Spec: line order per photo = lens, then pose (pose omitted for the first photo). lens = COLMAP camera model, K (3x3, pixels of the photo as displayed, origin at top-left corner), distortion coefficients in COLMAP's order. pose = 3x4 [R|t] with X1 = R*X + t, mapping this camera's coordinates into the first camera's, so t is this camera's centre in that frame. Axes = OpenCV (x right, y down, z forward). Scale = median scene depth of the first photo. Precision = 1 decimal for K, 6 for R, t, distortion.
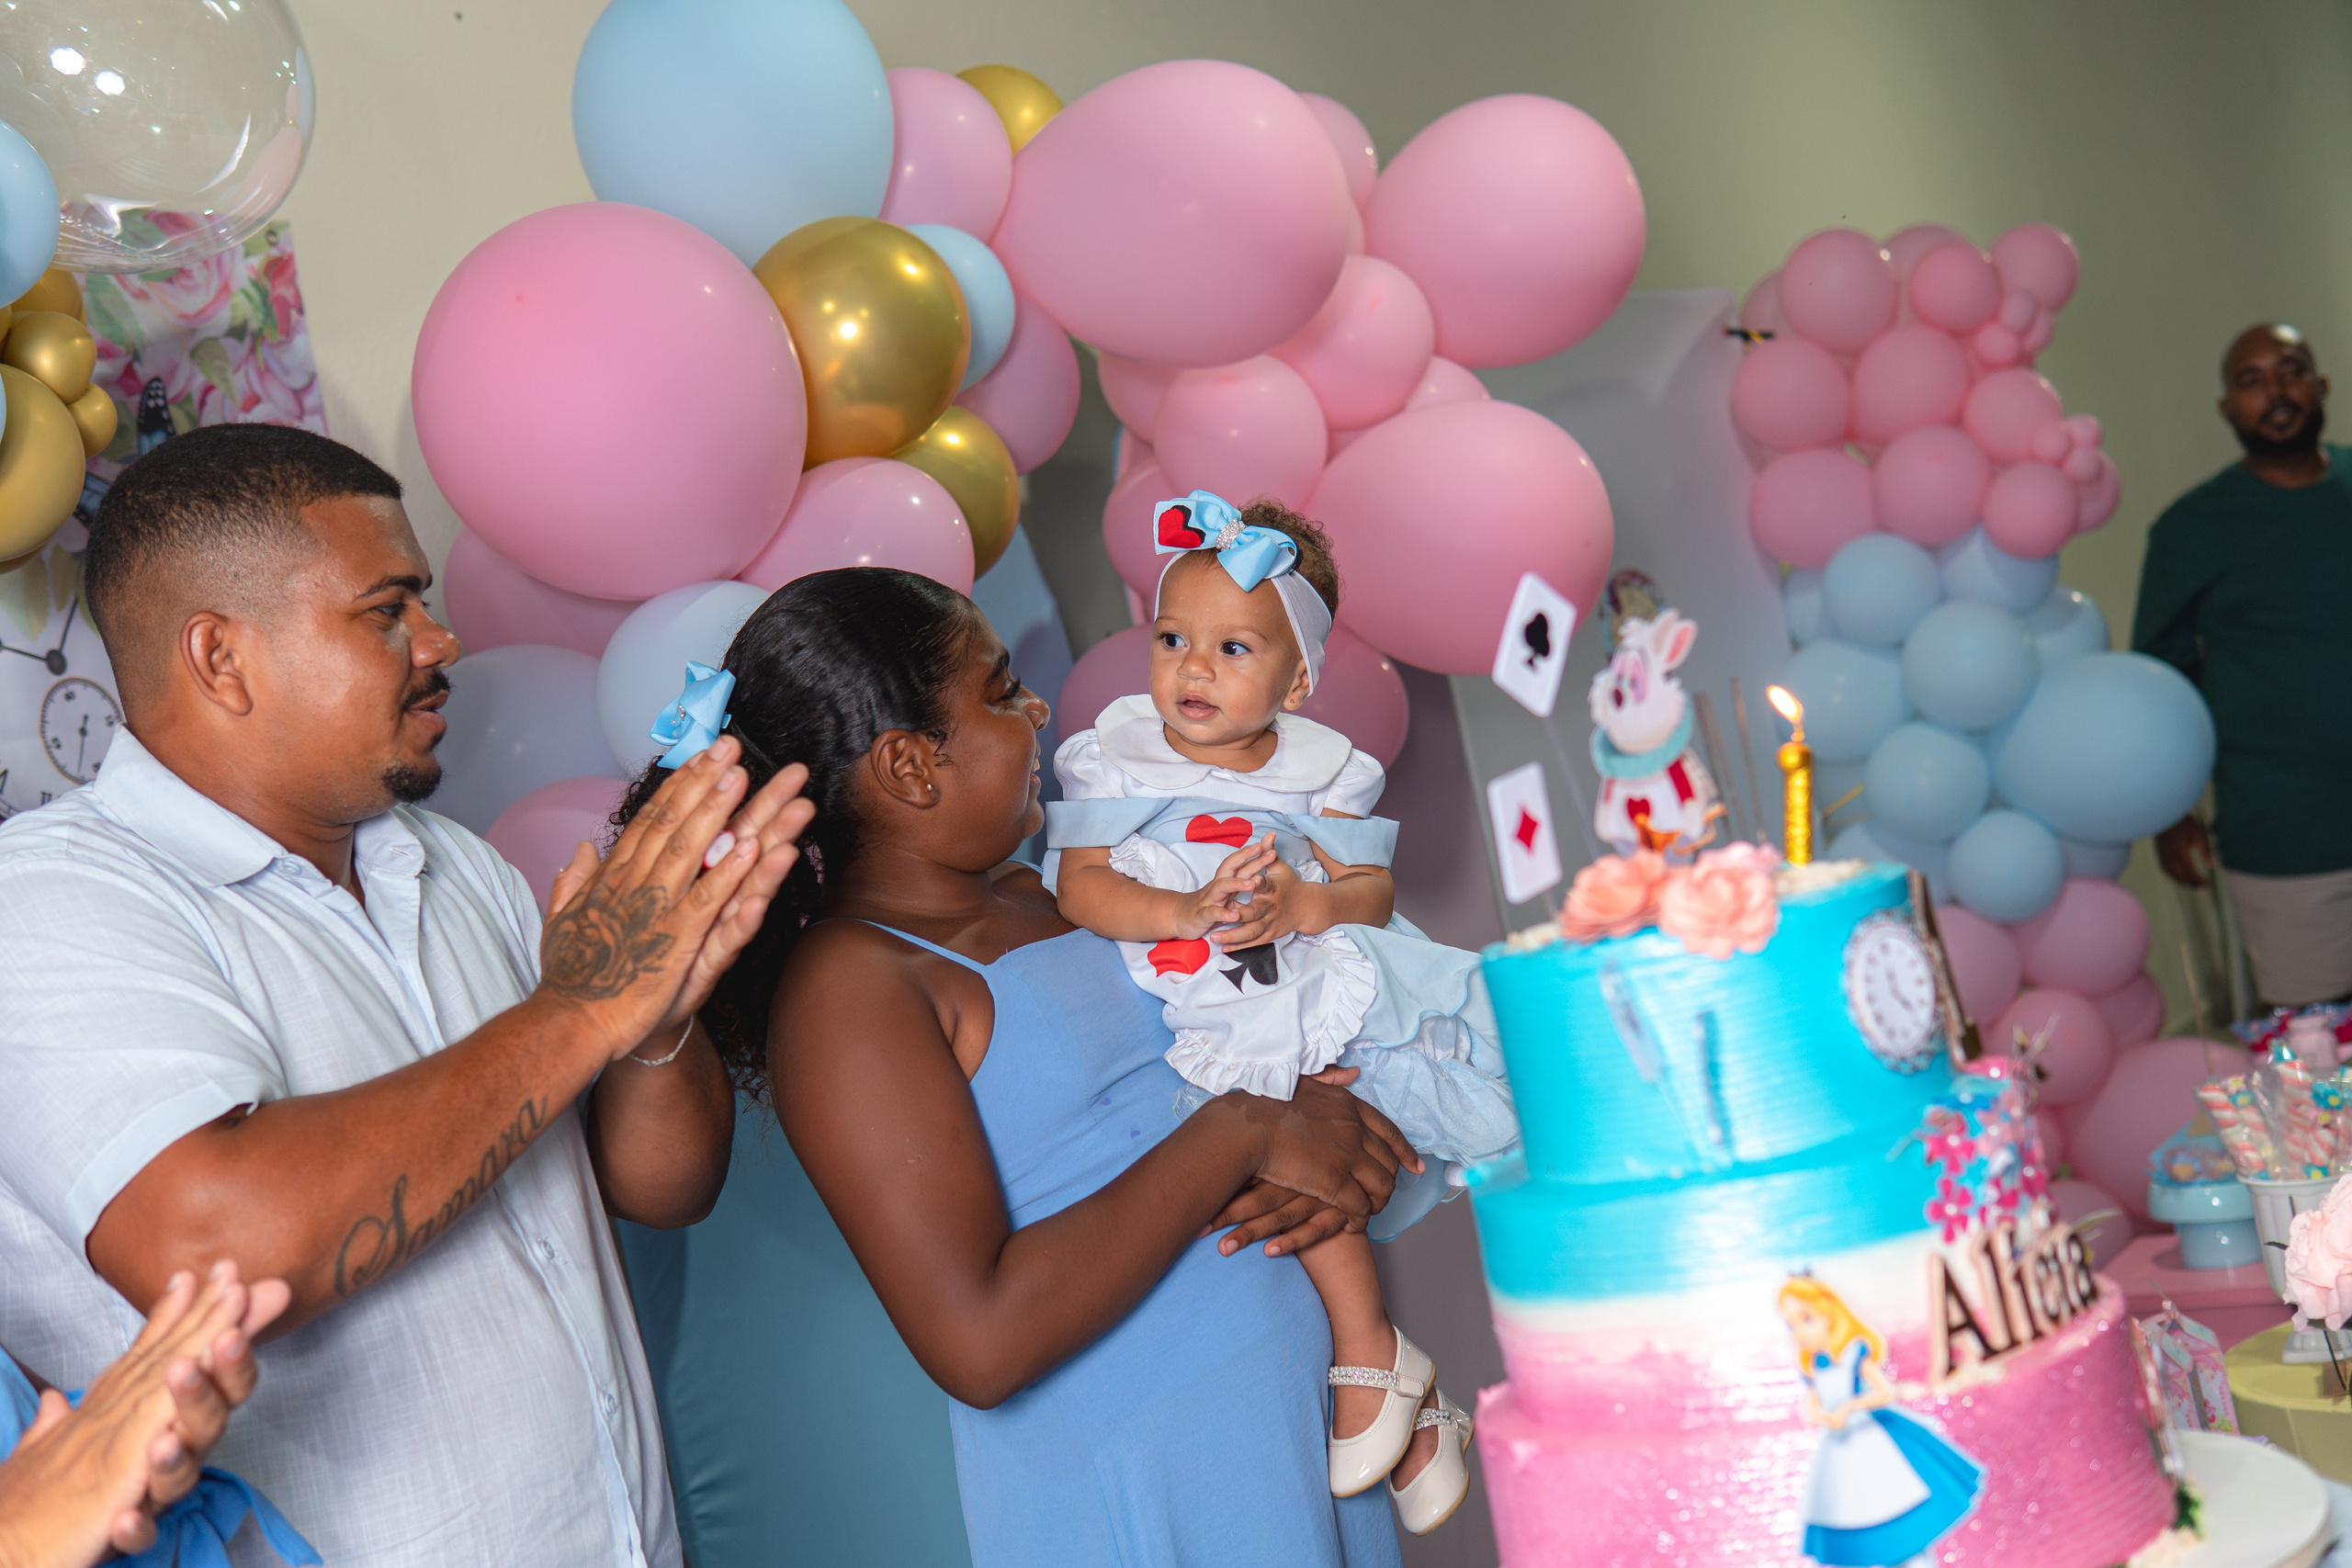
lens RADIAL K [[3149.0, 0, 1145.9], [0, 3149.0, 790.0], [0, 0, 1]] dist [0.051010, 0.000000]
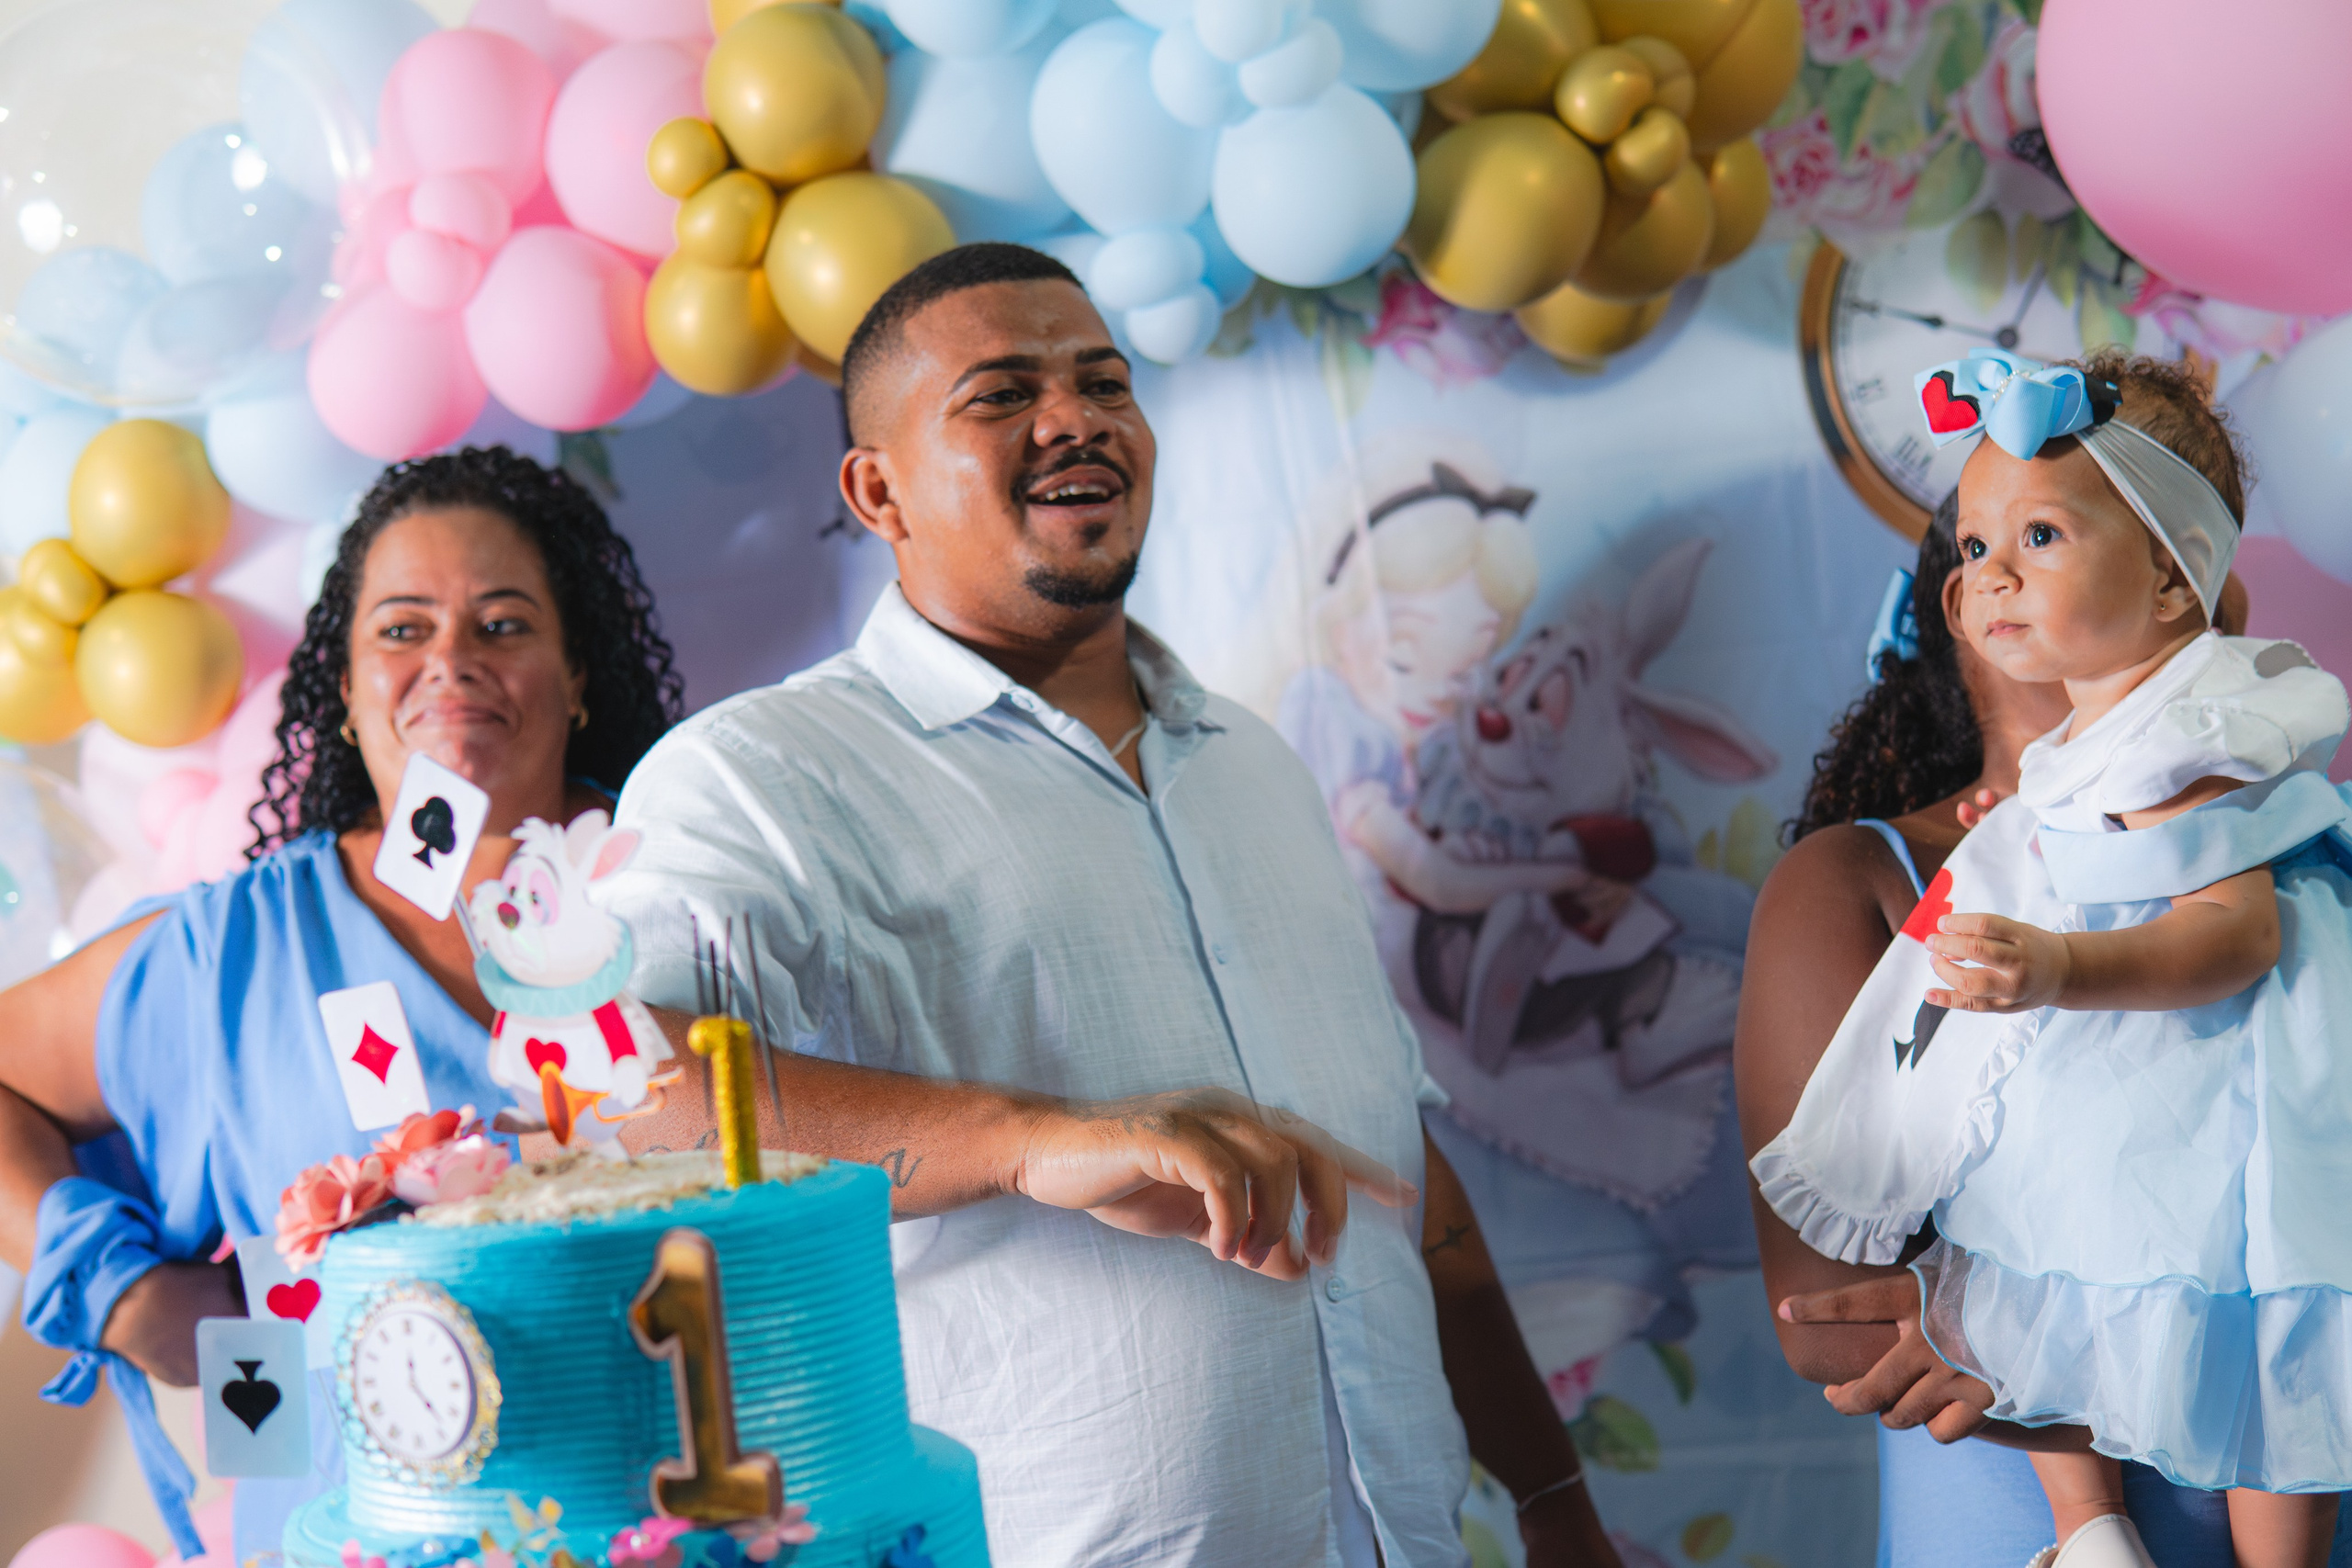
lens RADIAL K [[3149.0, 0, 1210.7], [0, 3149.0, 795.3], [0, 0, 1]] dist [0.051010, 0.000000]
pose [[0.334605, 0.192258, -0.922538, 0.921683], [0.024271, 0.976884, 0.212386, -0.220198], [0.942046, -0.093456, 0.322204, 0.891872]]
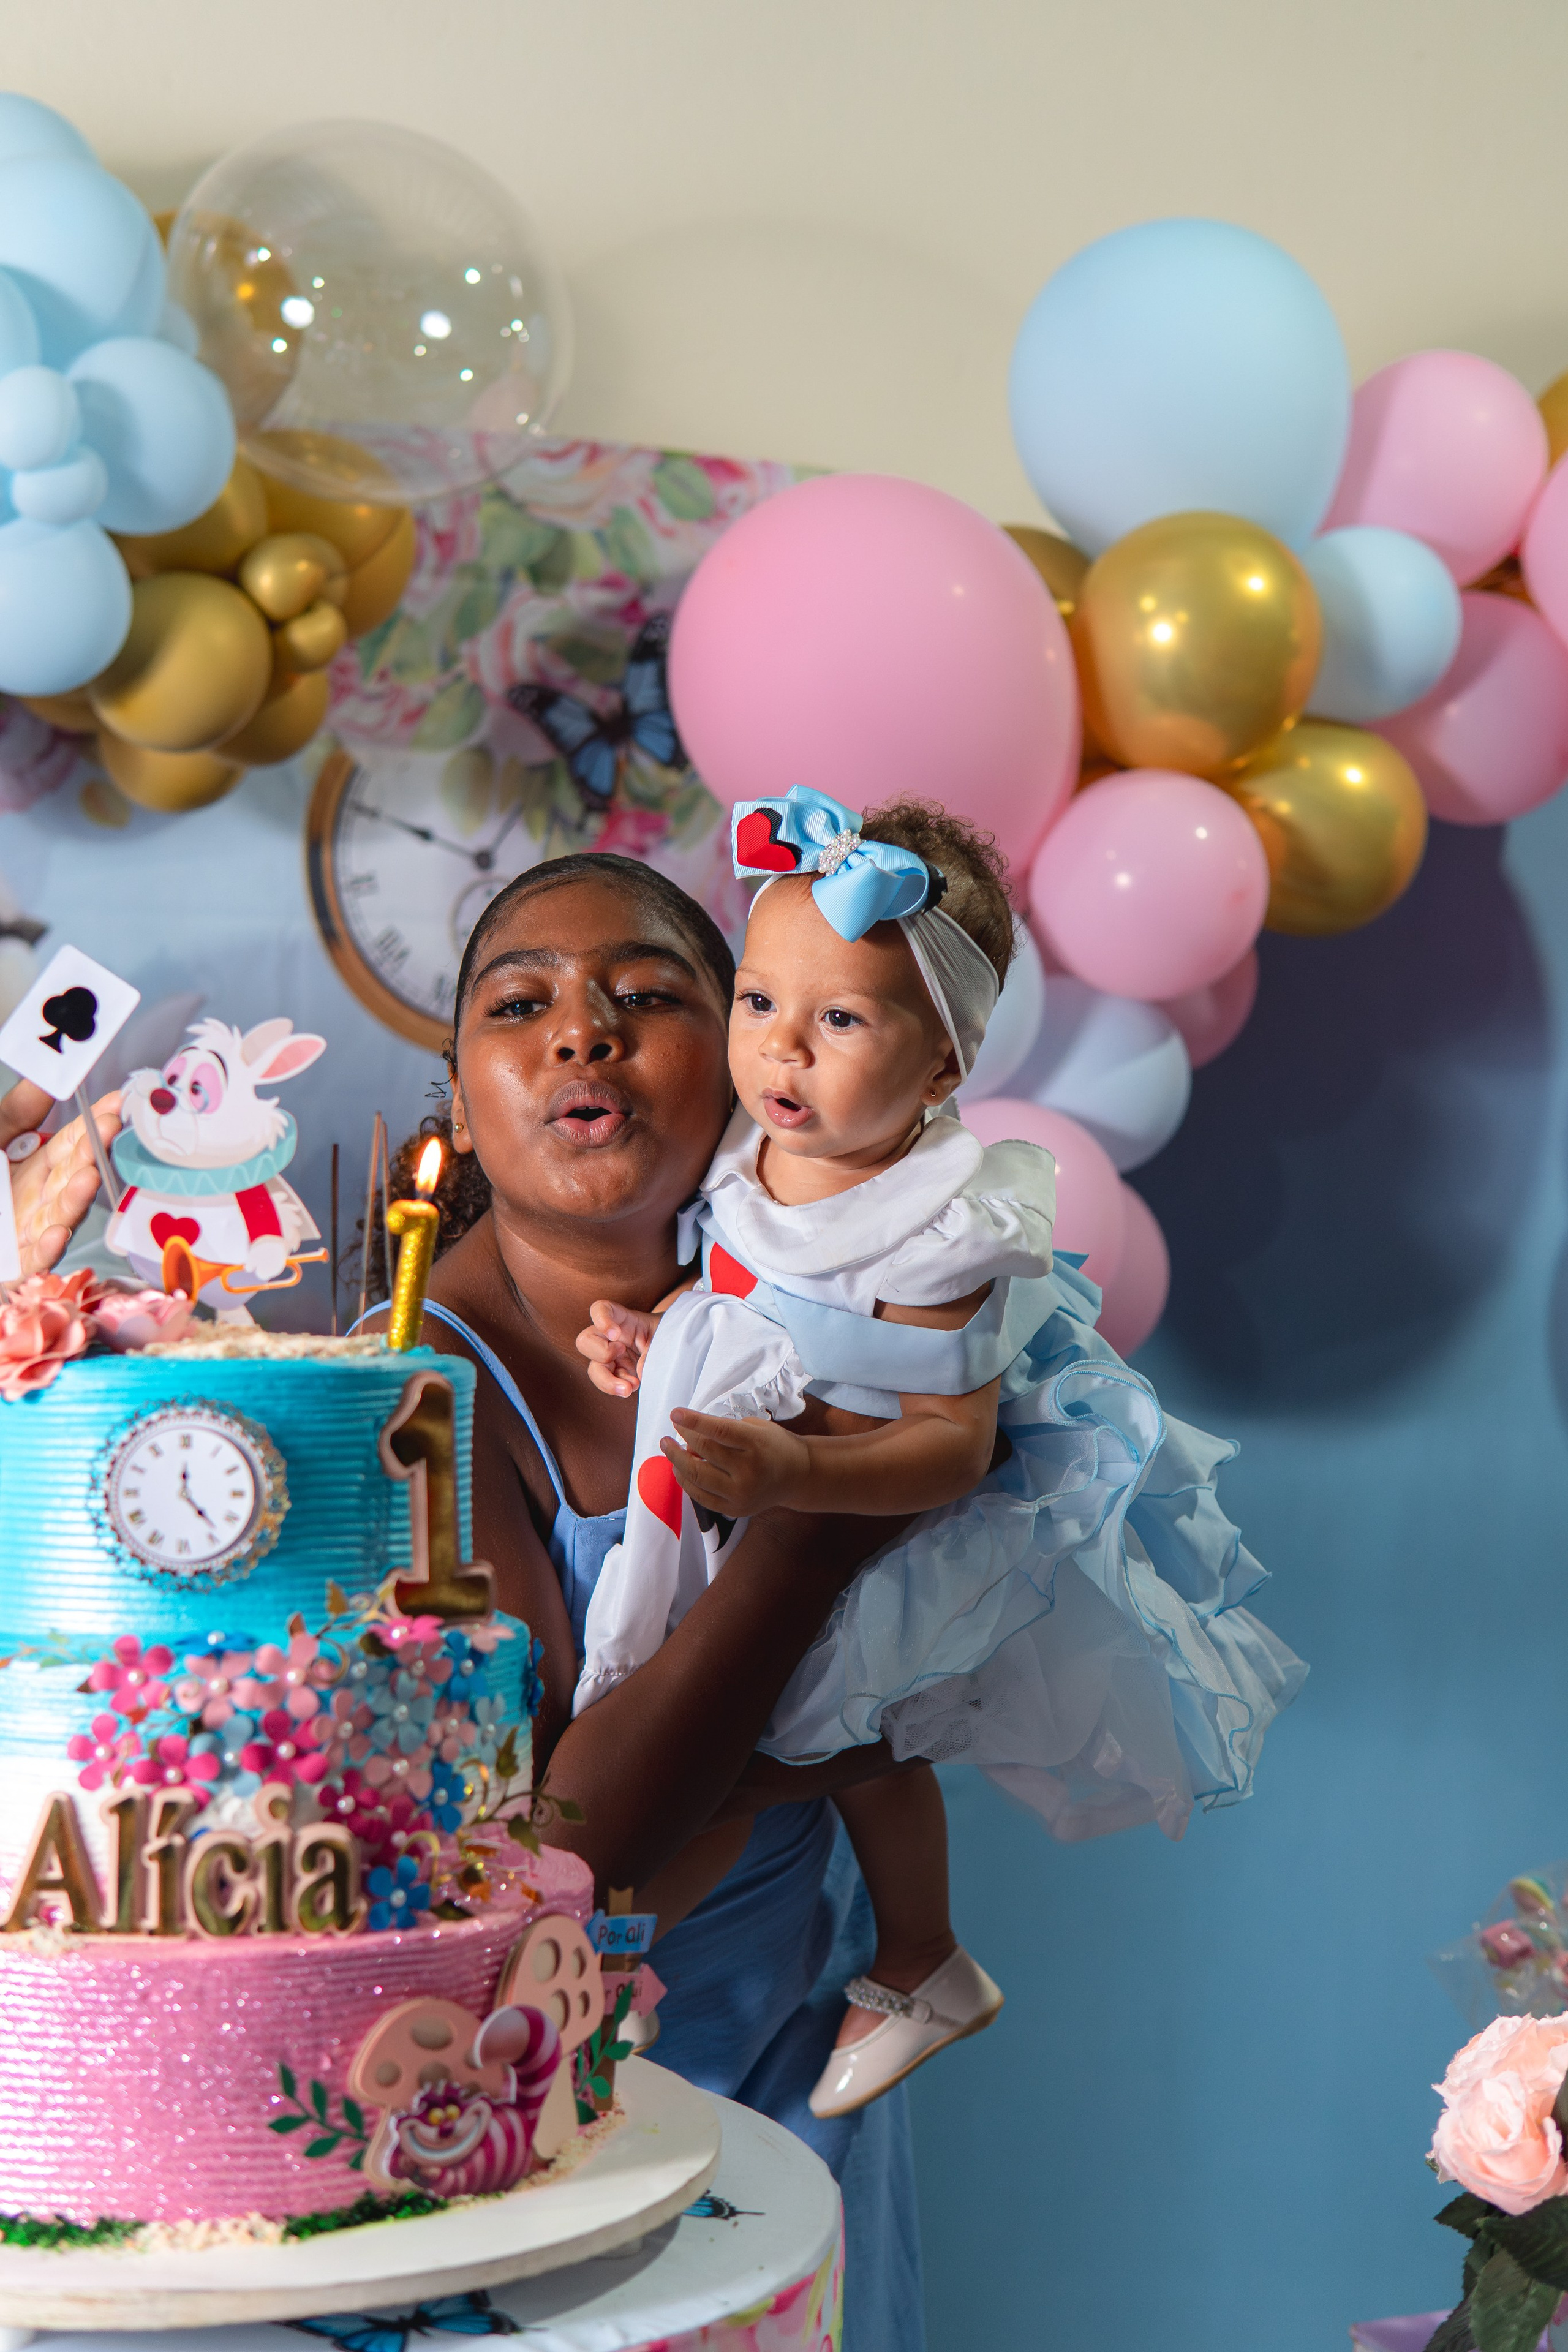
lens RADIAL K [[3149.3, 0, 797.7], [0, 3149.3, 1172.0], [0, 0, 1]] dist [0.051010, 0.000000]
pose [[0.774486, 0.207783, -0.597492, 0.804328], [-0.182654, 0.977740, 0.103256, -0.131107], [0.605647, 0.029164, 0.795199, 0.393794]]
